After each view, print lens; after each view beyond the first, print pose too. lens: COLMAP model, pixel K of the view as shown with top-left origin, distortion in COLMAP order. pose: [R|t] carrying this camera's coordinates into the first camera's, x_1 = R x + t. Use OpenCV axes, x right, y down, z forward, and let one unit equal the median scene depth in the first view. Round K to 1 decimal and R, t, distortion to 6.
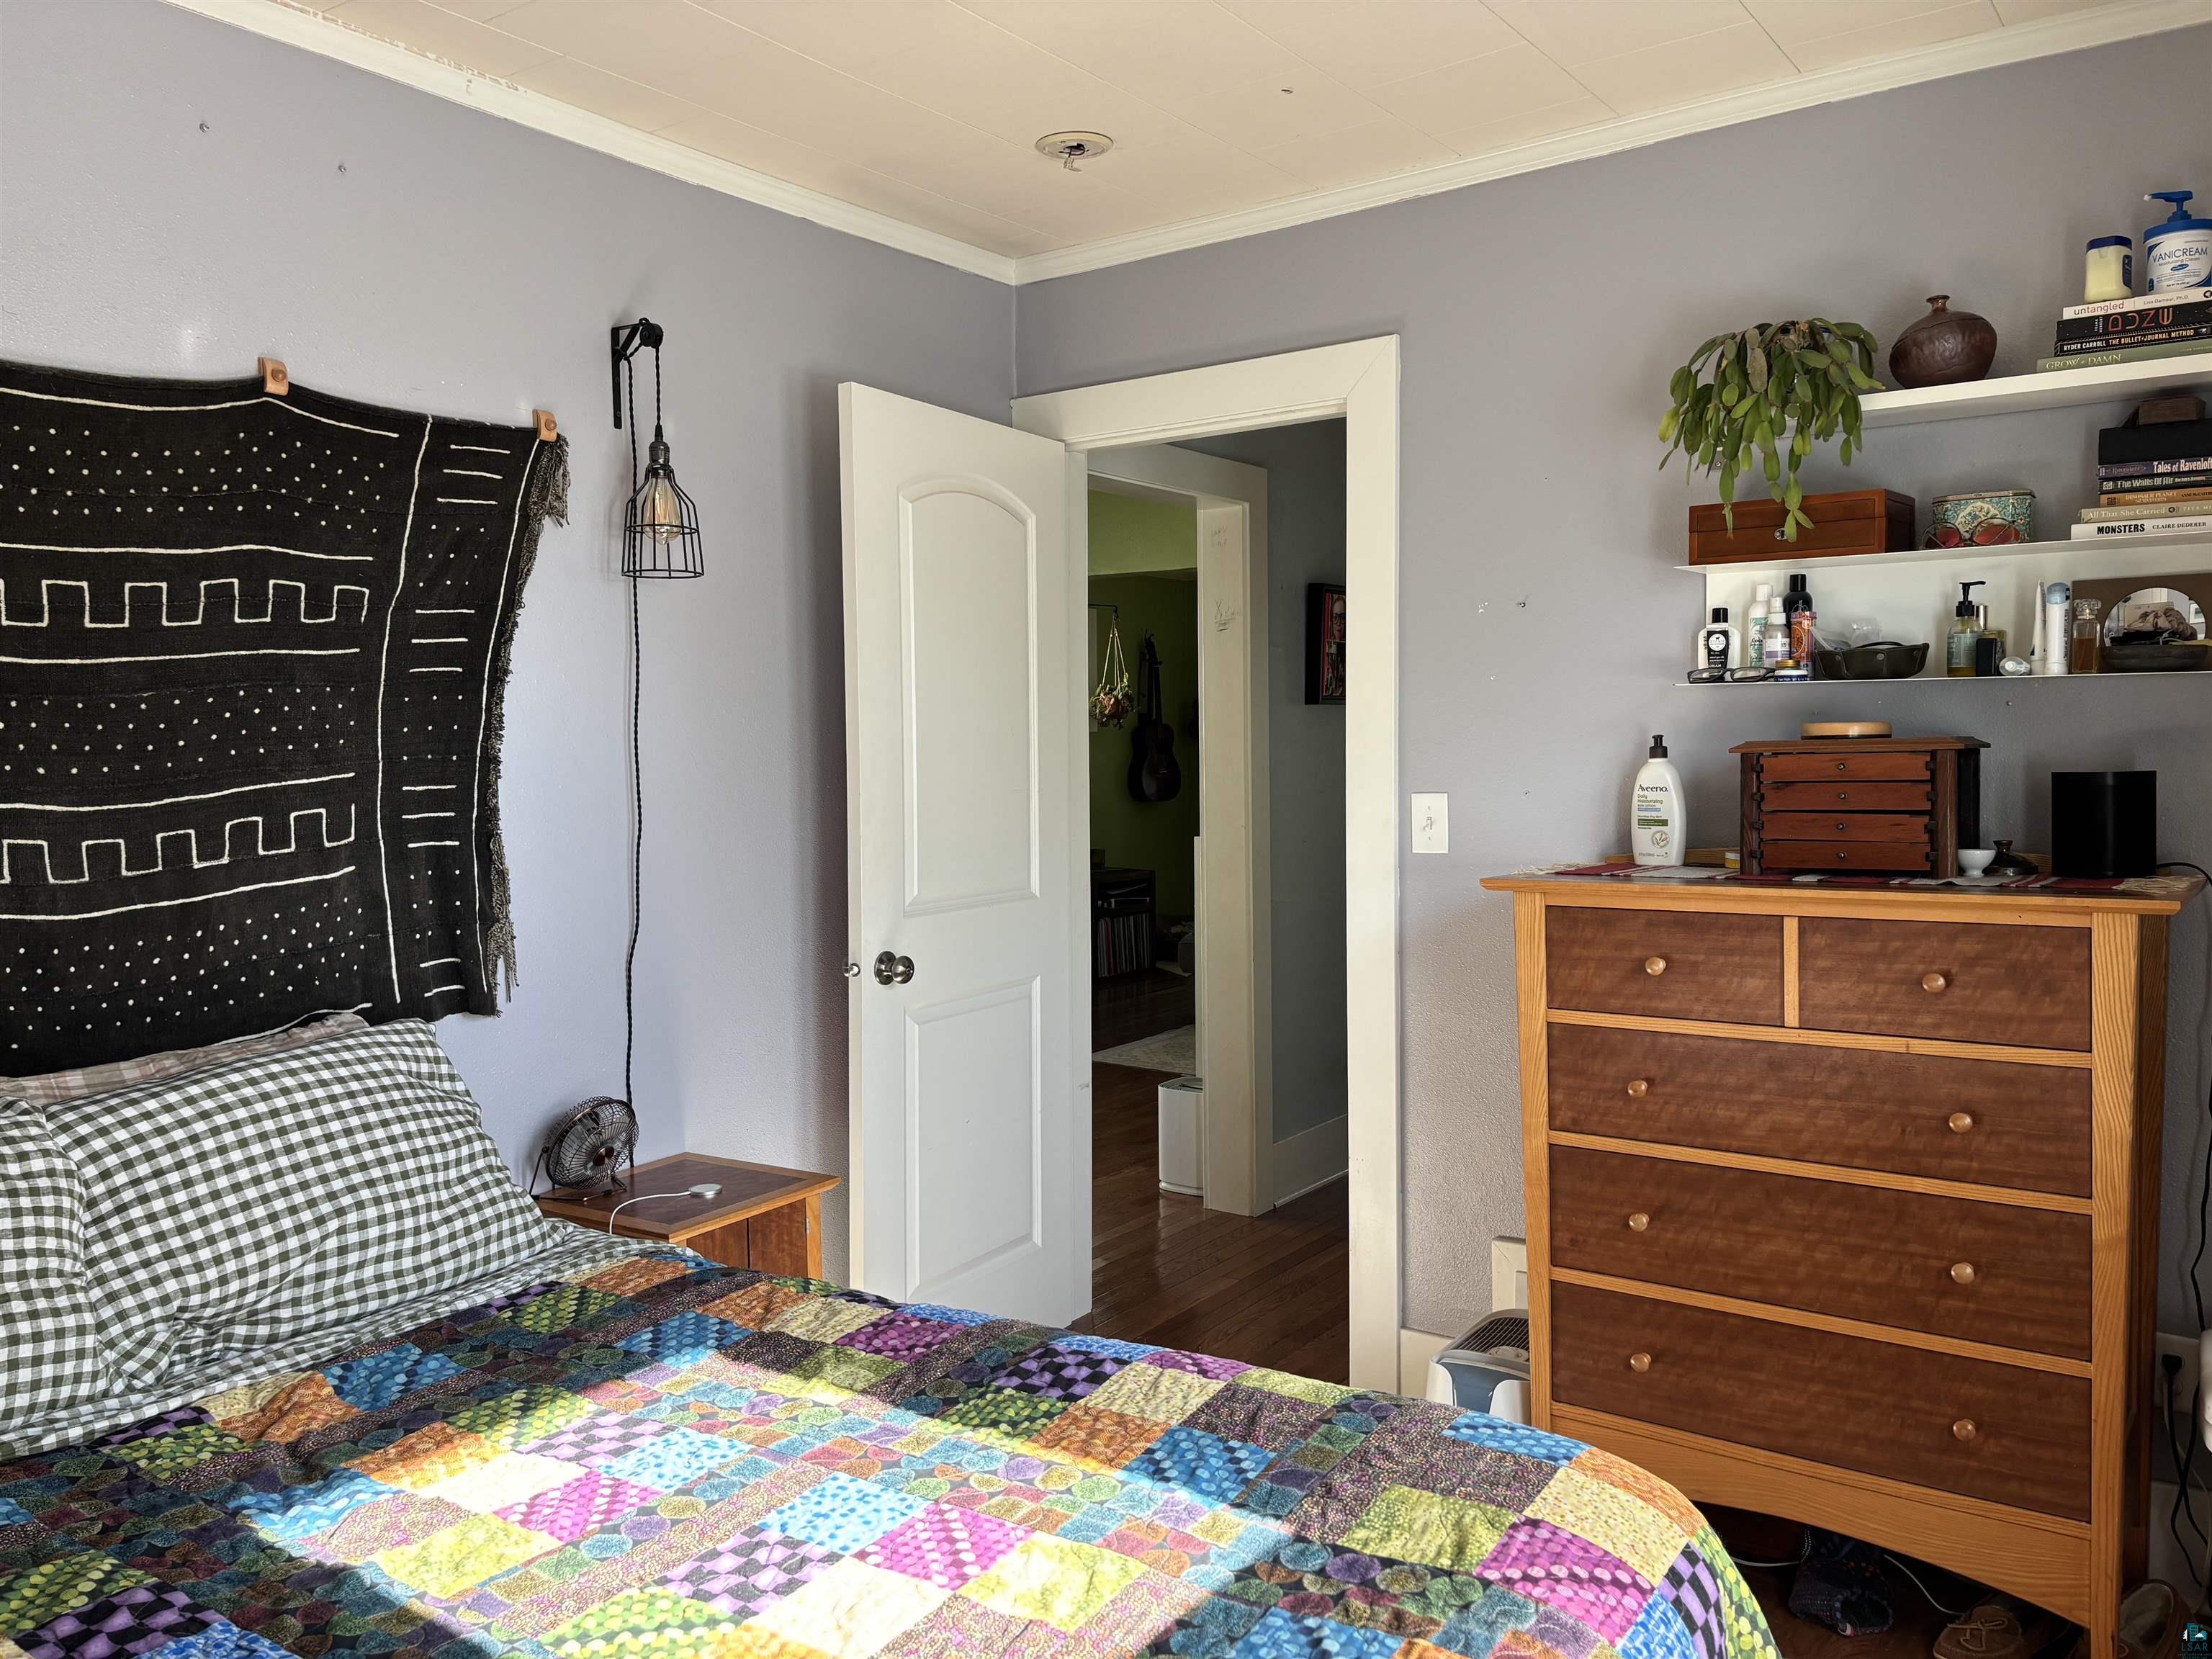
lens RADIAL K [[1655.4, 0, 1106.0], [0, 1655.4, 829.5], [0, 0, 1]] dist [0.107591, -0.119189]
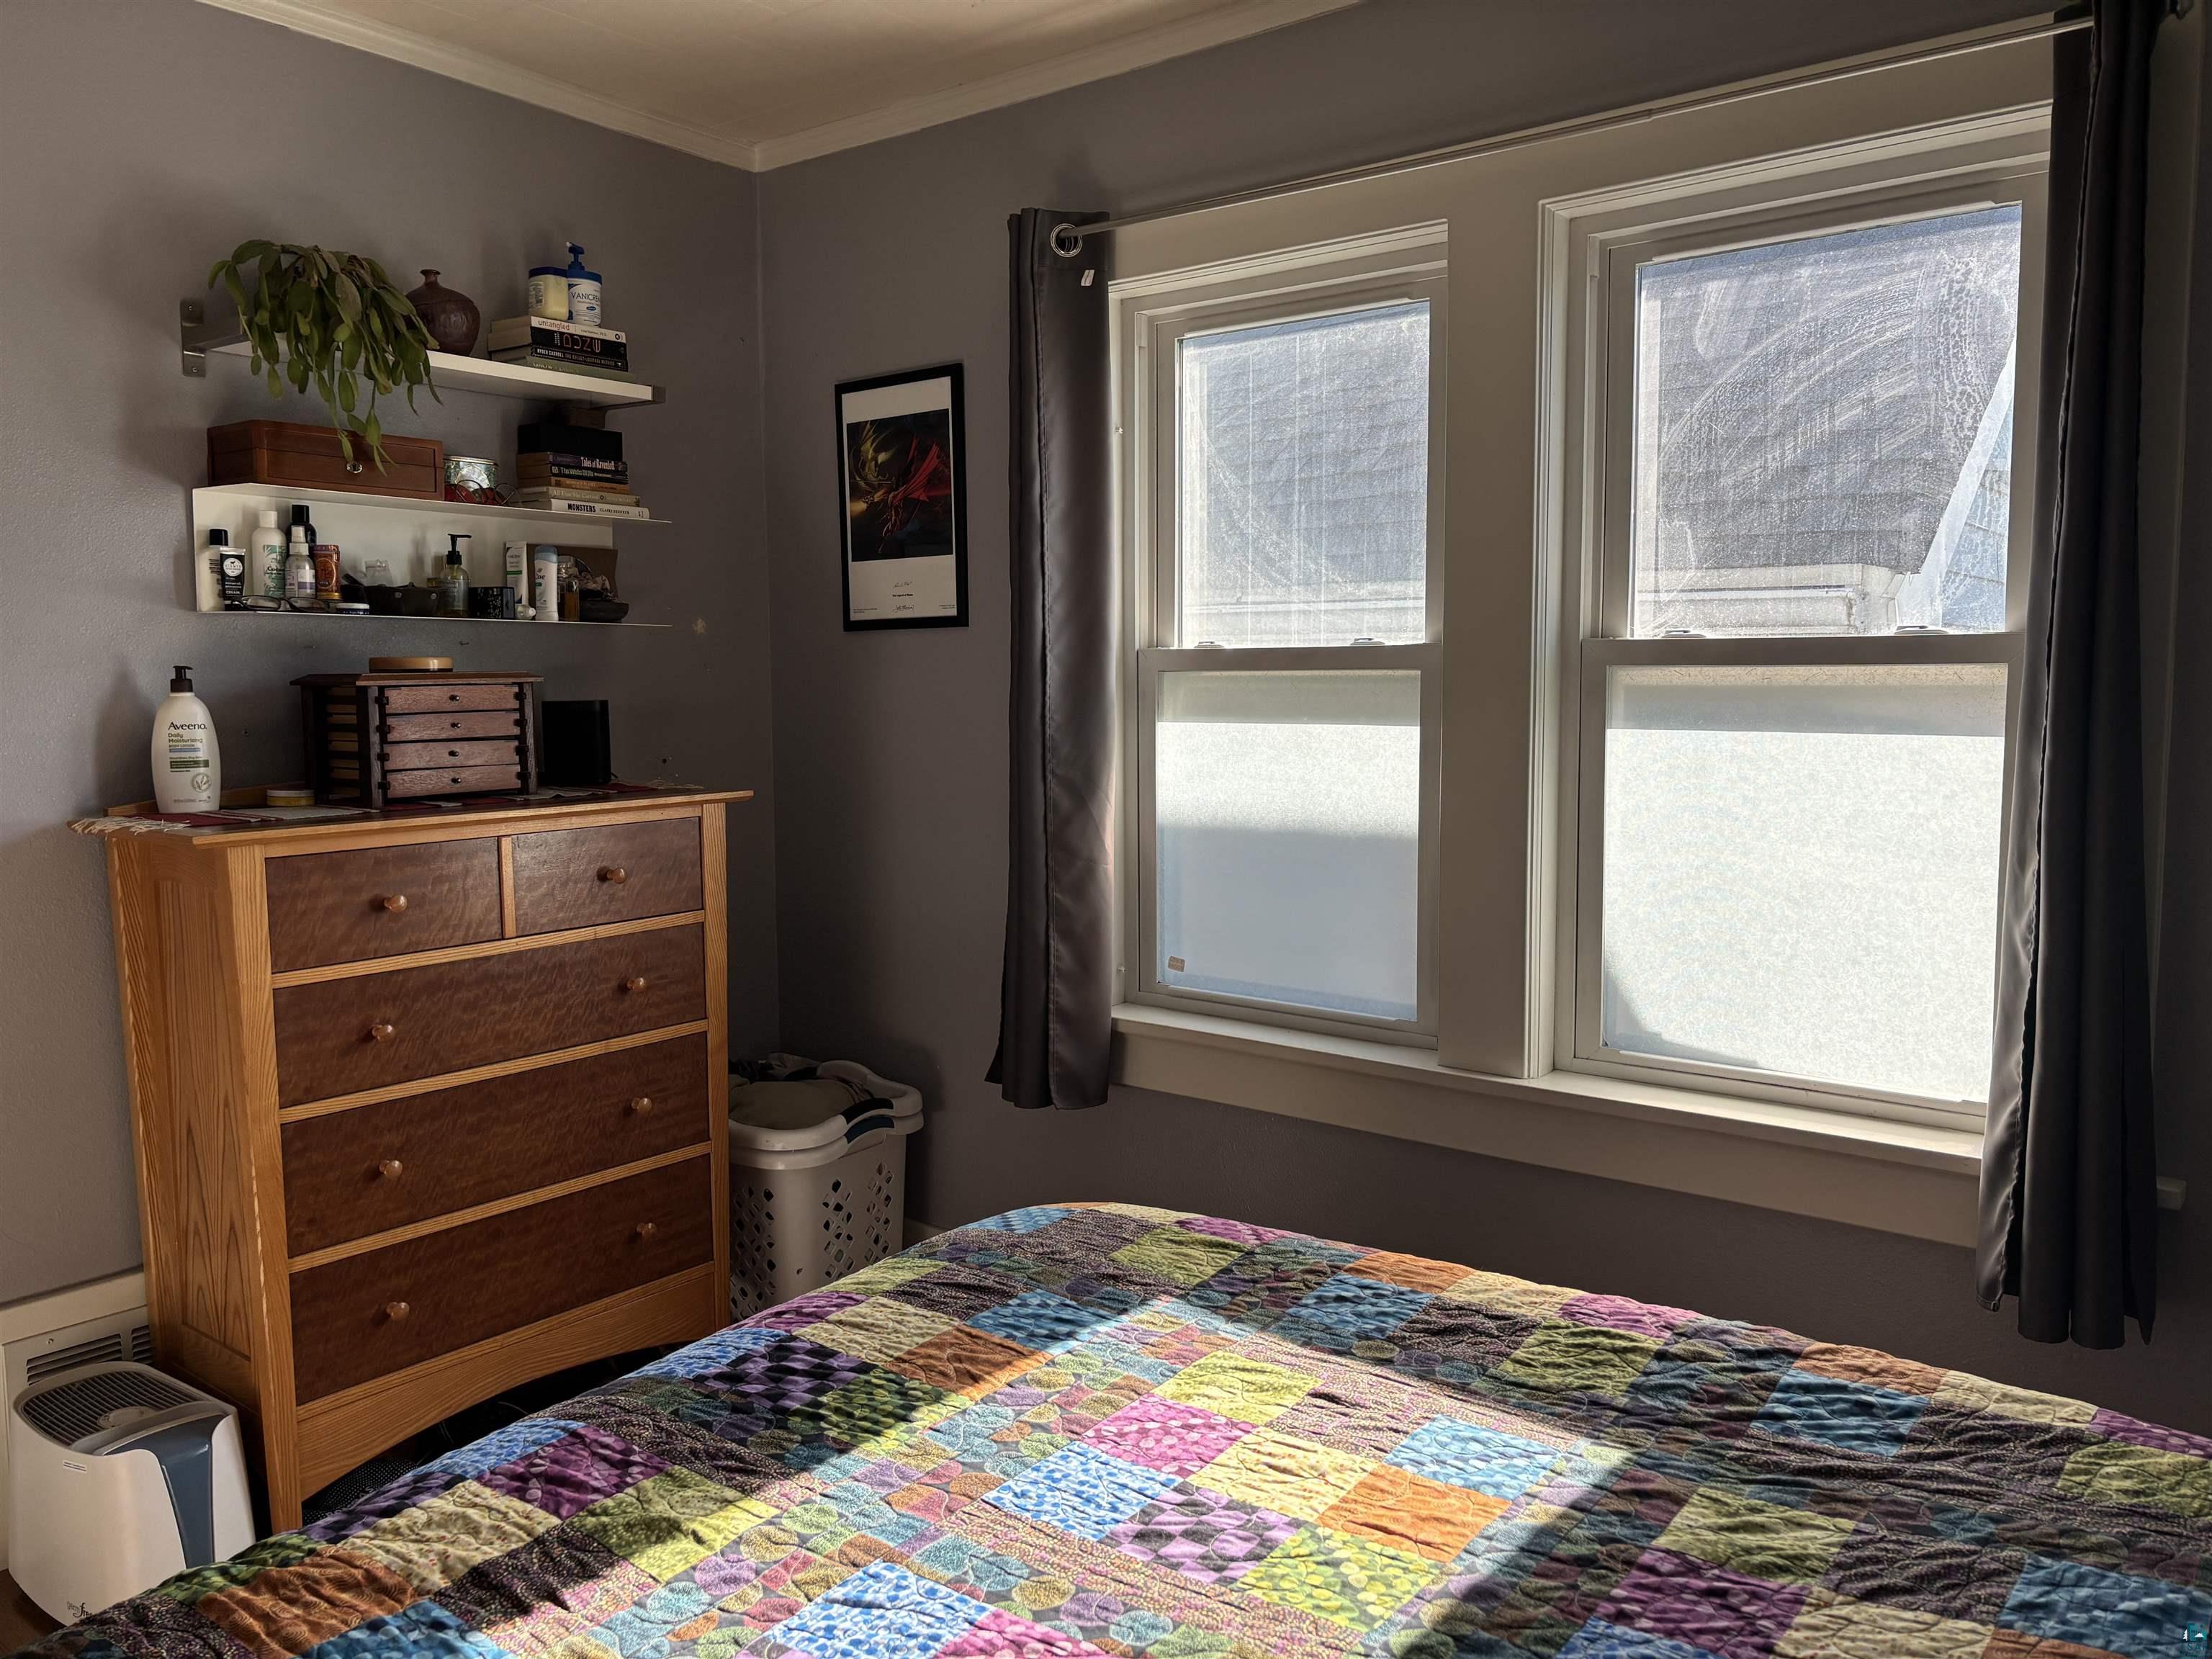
lens RADIAL K [[1679.1, 0, 1030.7], [0, 1679.1, 828.1], [0, 0, 1]] dist [0.043970, 0.000208]
pose [[0.078299, -0.084680, 0.993327, -0.712916], [0.056442, 0.995164, 0.080387, -0.023373], [-0.995331, 0.049771, 0.082699, 0.629538]]
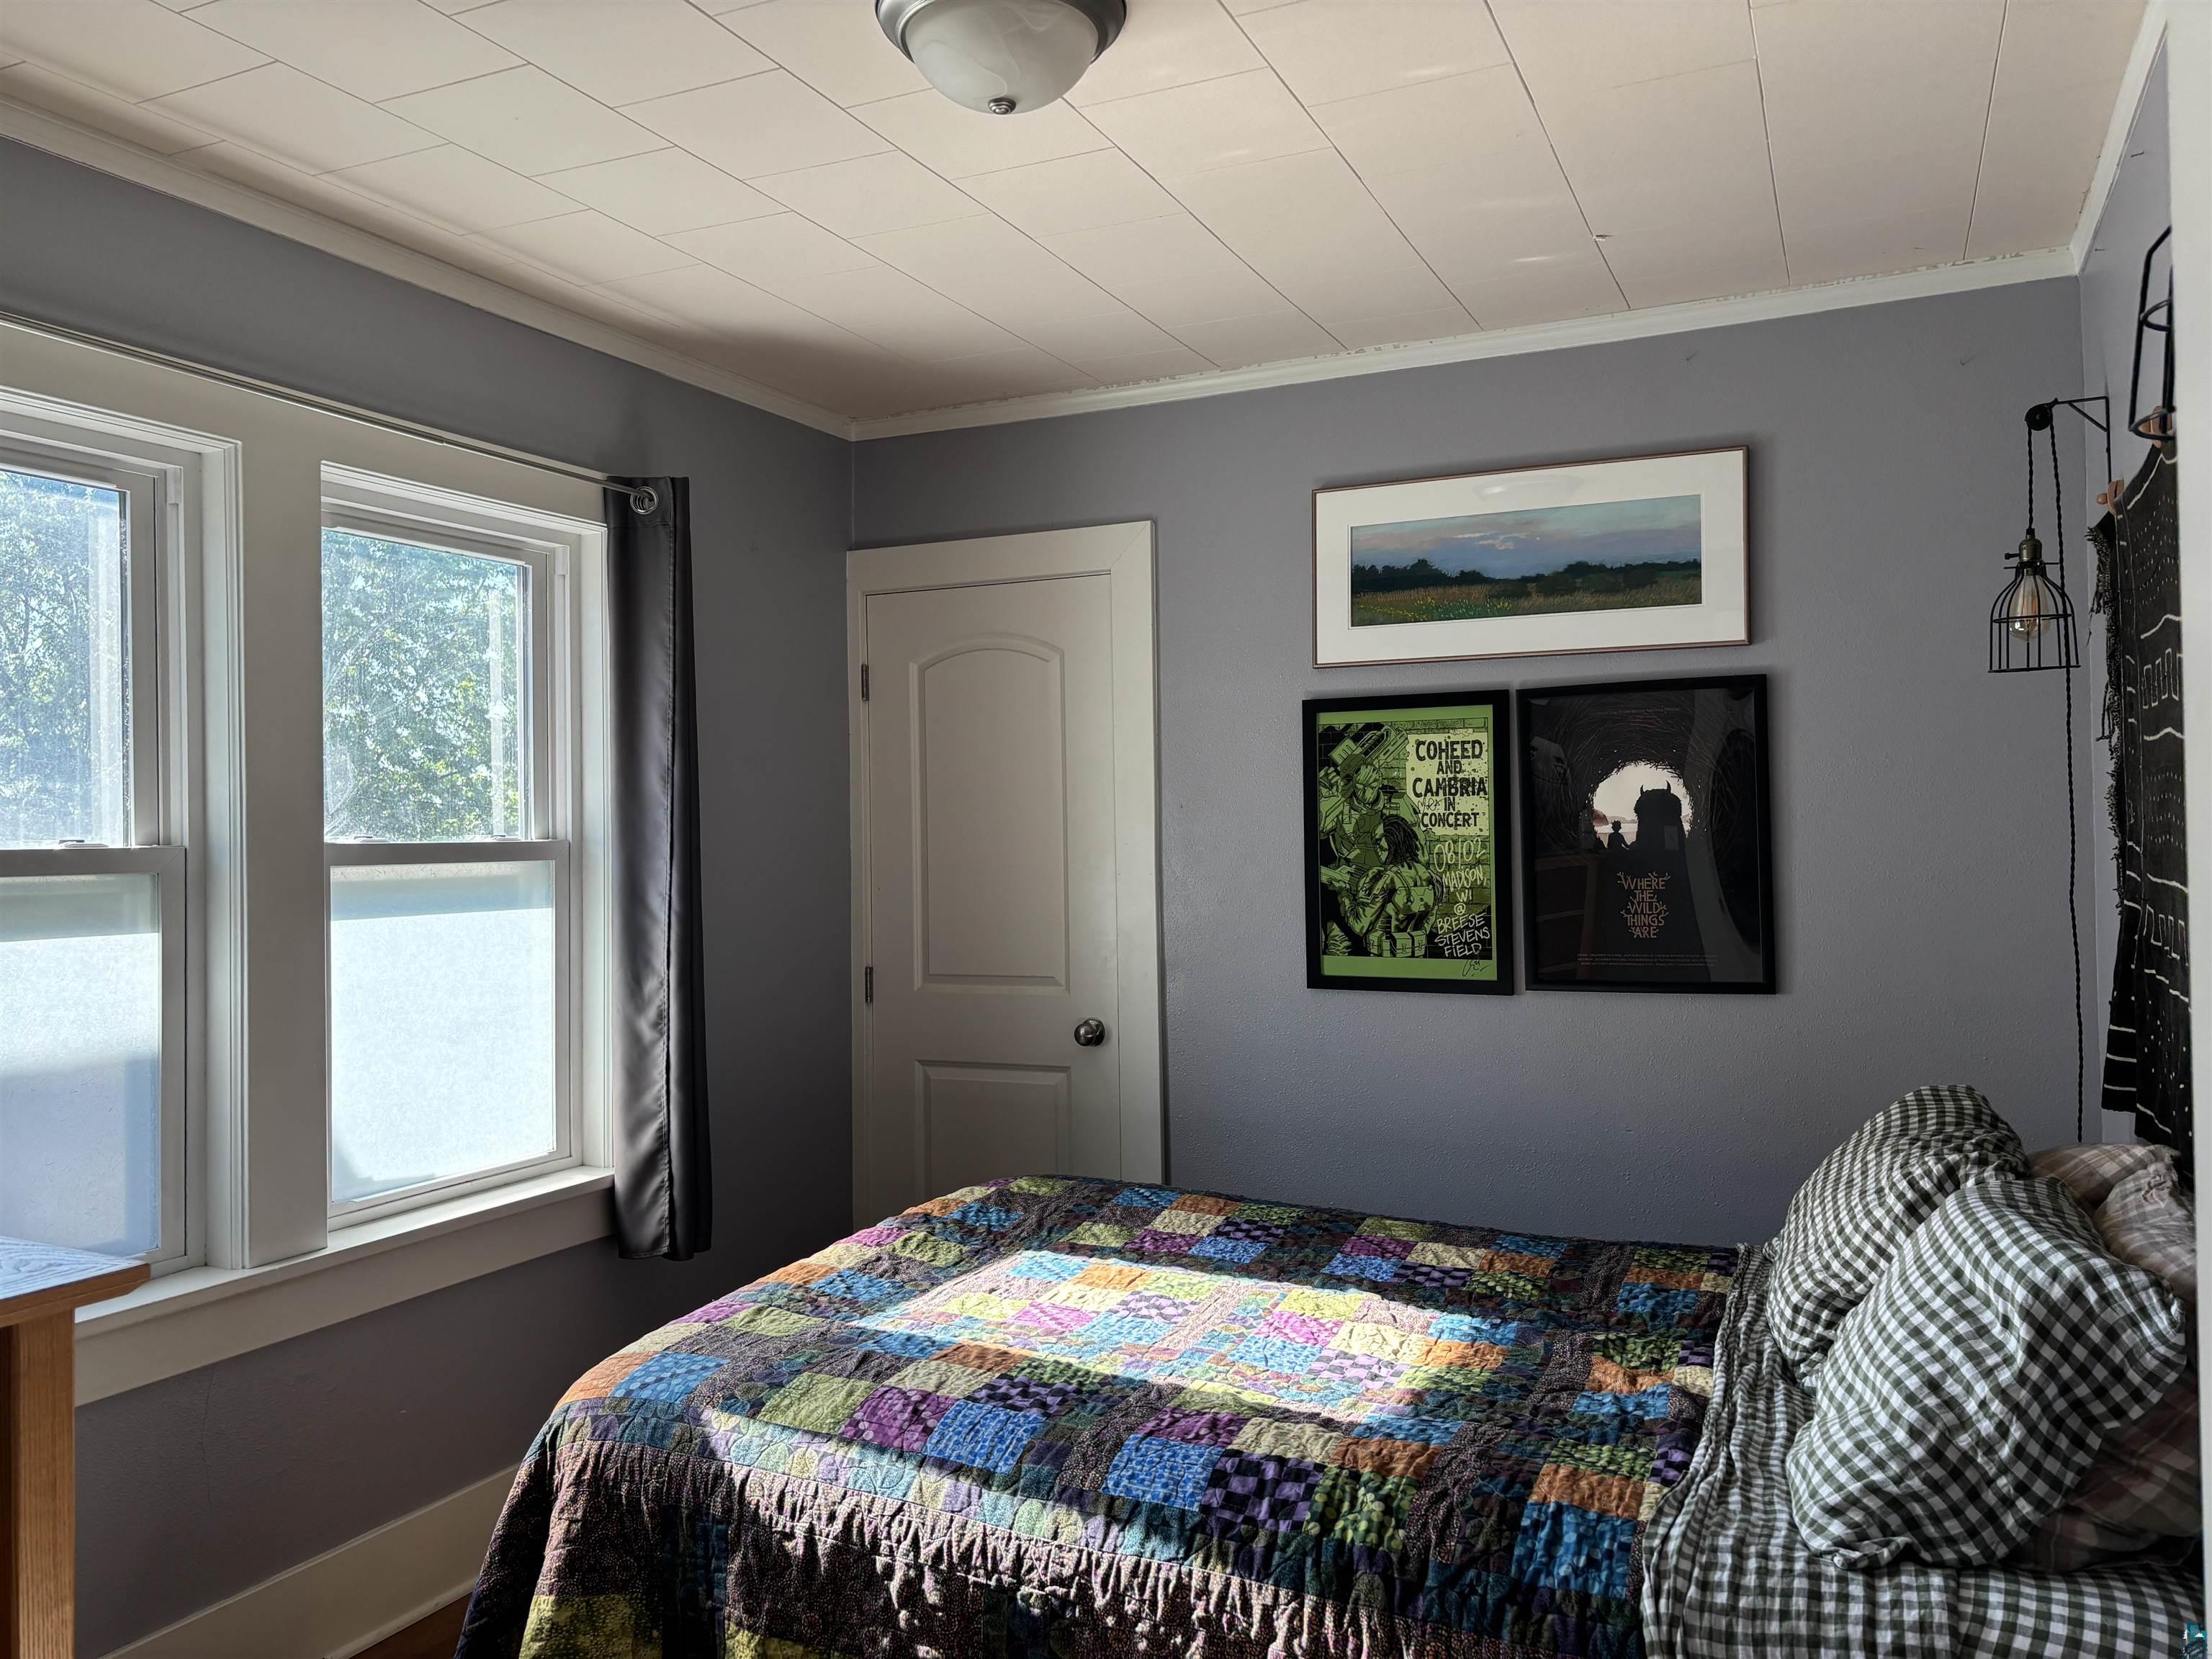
lens RADIAL K [[1718.0, 0, 1139.1], [0, 1718.0, 828.4], [0, 0, 1]] dist [0.117978, -0.076159]
pose [[-0.981293, 0.021871, -0.191272, 0.095345], [0.012321, 0.998624, 0.050976, -0.108533], [0.192124, 0.047666, -0.980212, 1.767995]]
